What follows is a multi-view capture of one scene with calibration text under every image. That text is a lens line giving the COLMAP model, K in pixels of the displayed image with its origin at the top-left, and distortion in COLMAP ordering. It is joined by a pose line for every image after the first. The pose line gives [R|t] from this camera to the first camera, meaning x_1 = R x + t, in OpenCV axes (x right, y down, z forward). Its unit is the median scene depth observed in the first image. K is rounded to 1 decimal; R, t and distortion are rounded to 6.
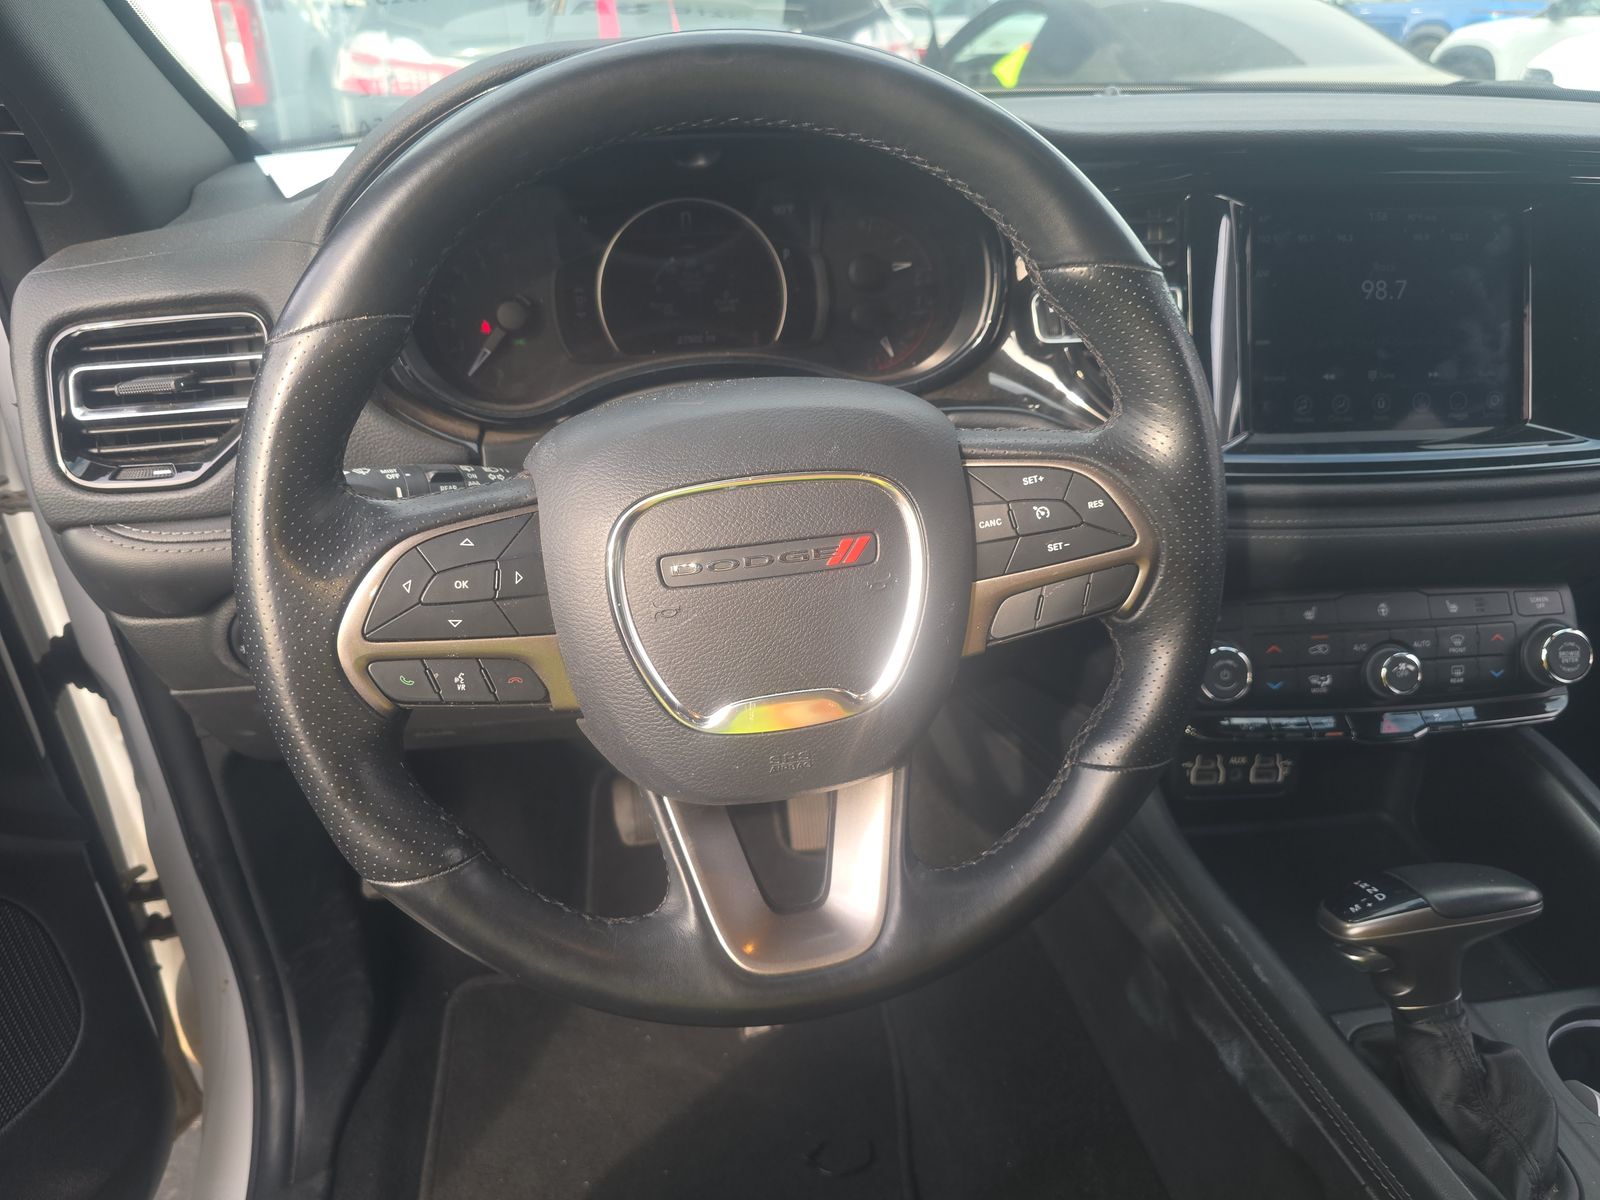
lens RADIAL K [[1083.9, 0, 793.1], [0, 1083.9, 596.1], [0, 0, 1]] dist [0.023132, -0.032661]
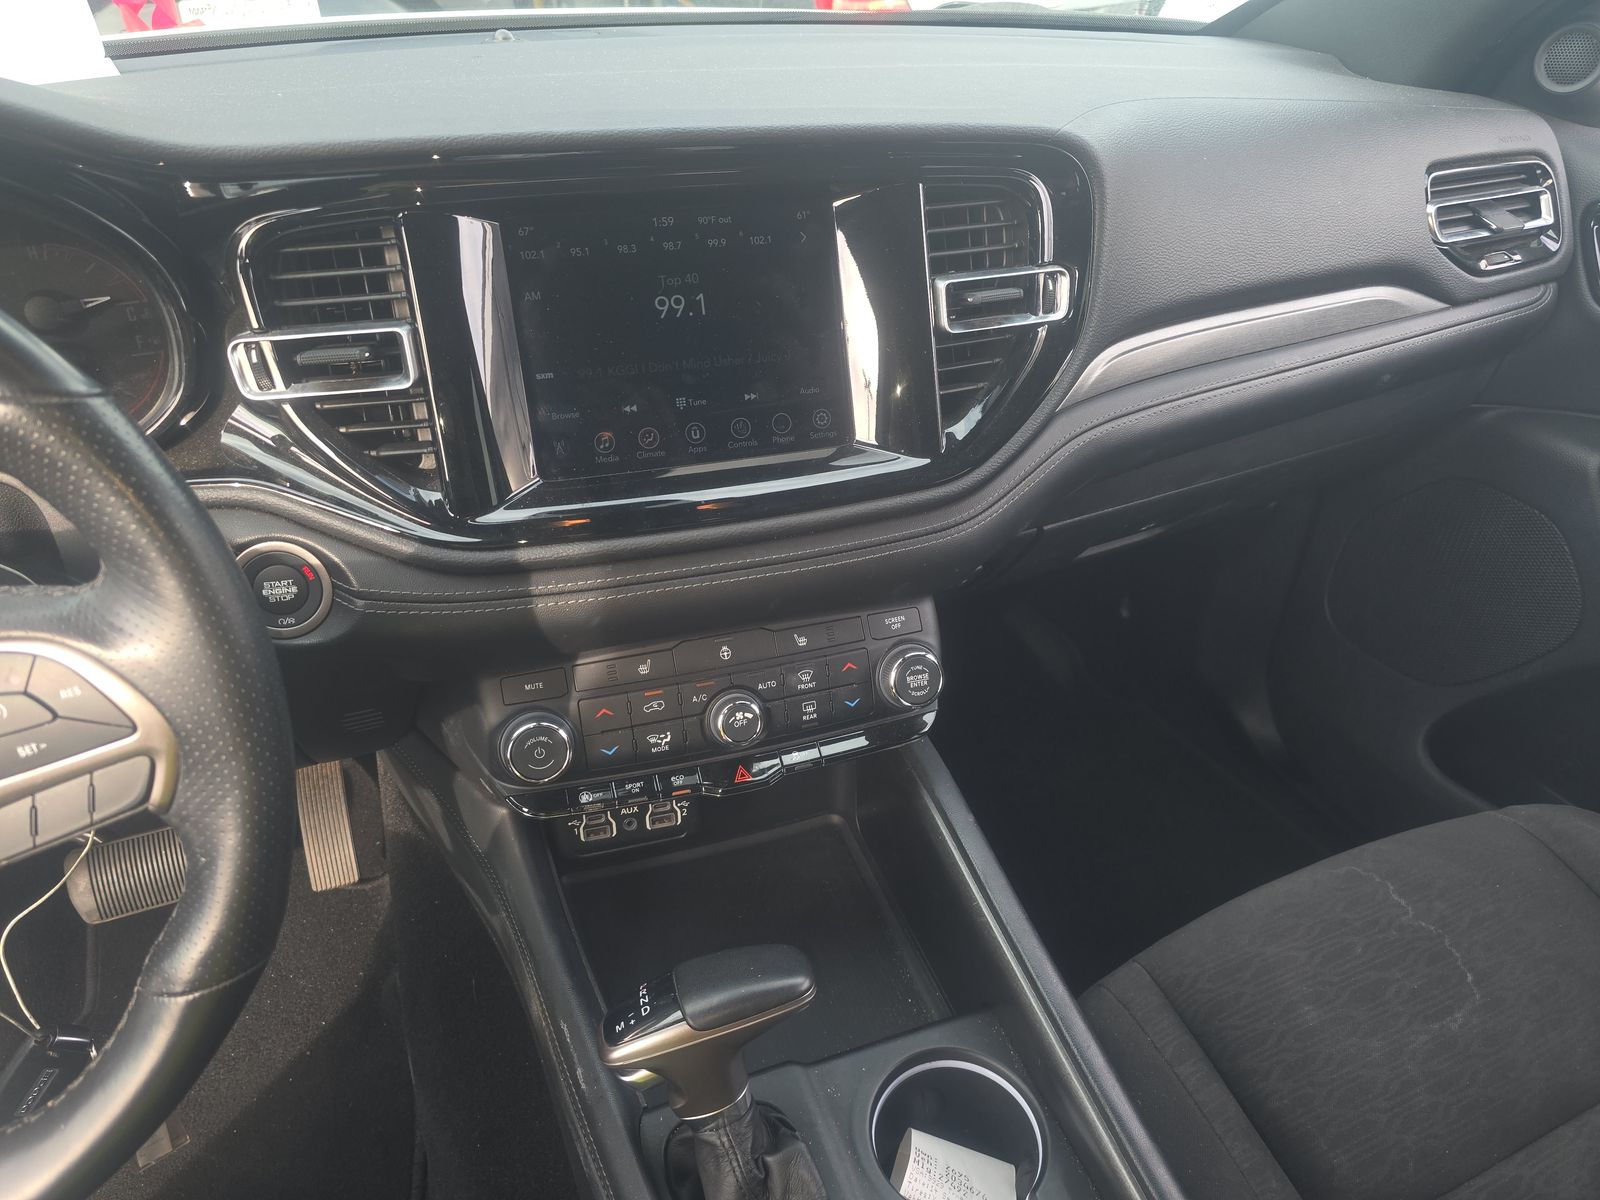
lens RADIAL K [[1083.9, 0, 788.7], [0, 1083.9, 597.6], [0, 0, 1]] dist [0.023132, -0.032661]
pose [[0.975422, -0.102147, 0.195238, 0.431031], [0.083116, 0.991169, 0.103319, -0.128895], [-0.204067, -0.084552, 0.975299, 0.092928]]
